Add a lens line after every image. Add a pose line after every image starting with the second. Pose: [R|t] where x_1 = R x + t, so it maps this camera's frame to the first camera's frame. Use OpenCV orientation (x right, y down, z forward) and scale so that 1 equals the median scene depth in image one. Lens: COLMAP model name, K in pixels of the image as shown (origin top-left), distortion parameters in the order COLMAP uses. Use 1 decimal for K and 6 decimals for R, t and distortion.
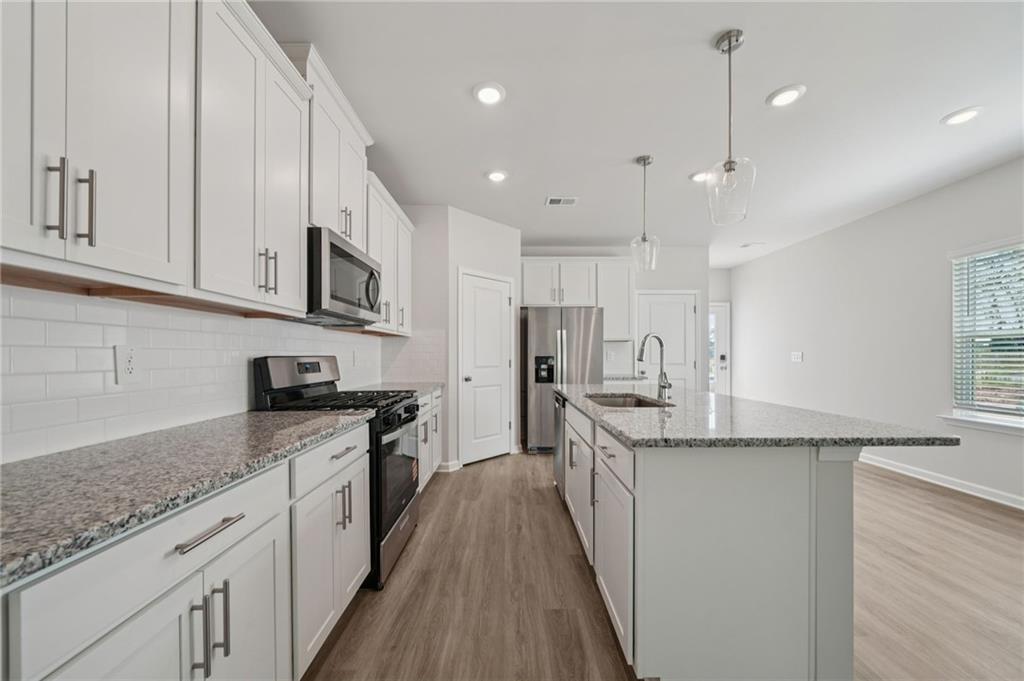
lens RADIAL K [[361.5, 0, 508.8], [0, 361.5, 355.0], [0, 0, 1]] dist [-0.001985, -0.000079]
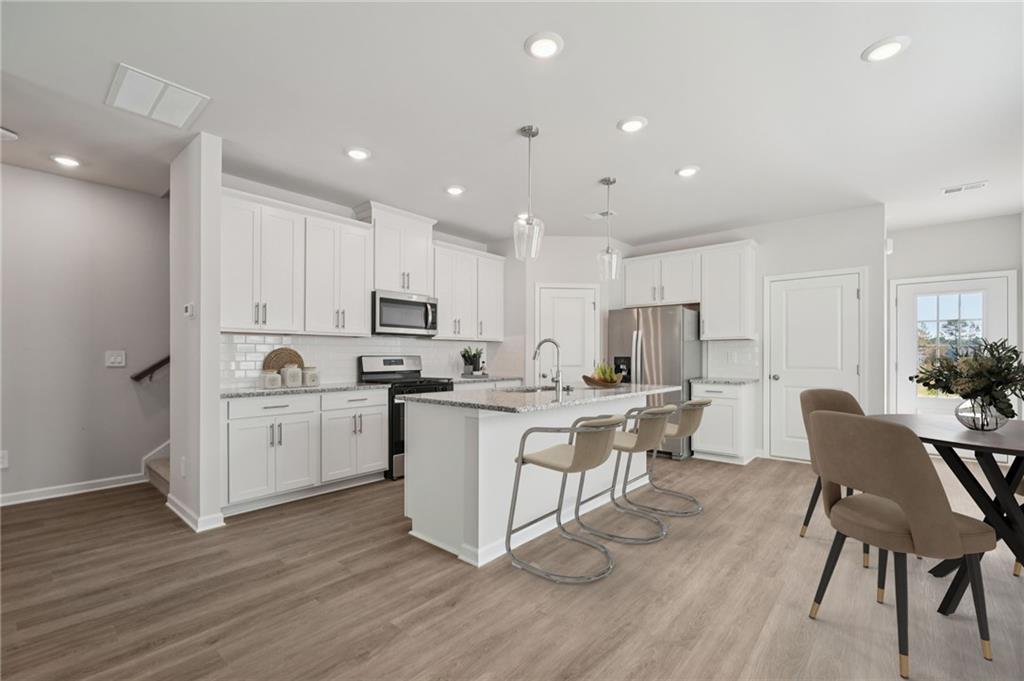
lens RADIAL K [[422.8, 0, 535.2], [0, 422.8, 357.1], [0, 0, 1]] dist [-0.000481, 0.000166]
pose [[0.766257, 0.000735, -0.642533, 1.164309], [0.000107, 0.999999, 0.001271, 0.006043], [0.642534, -0.001043, 0.766257, -0.152363]]
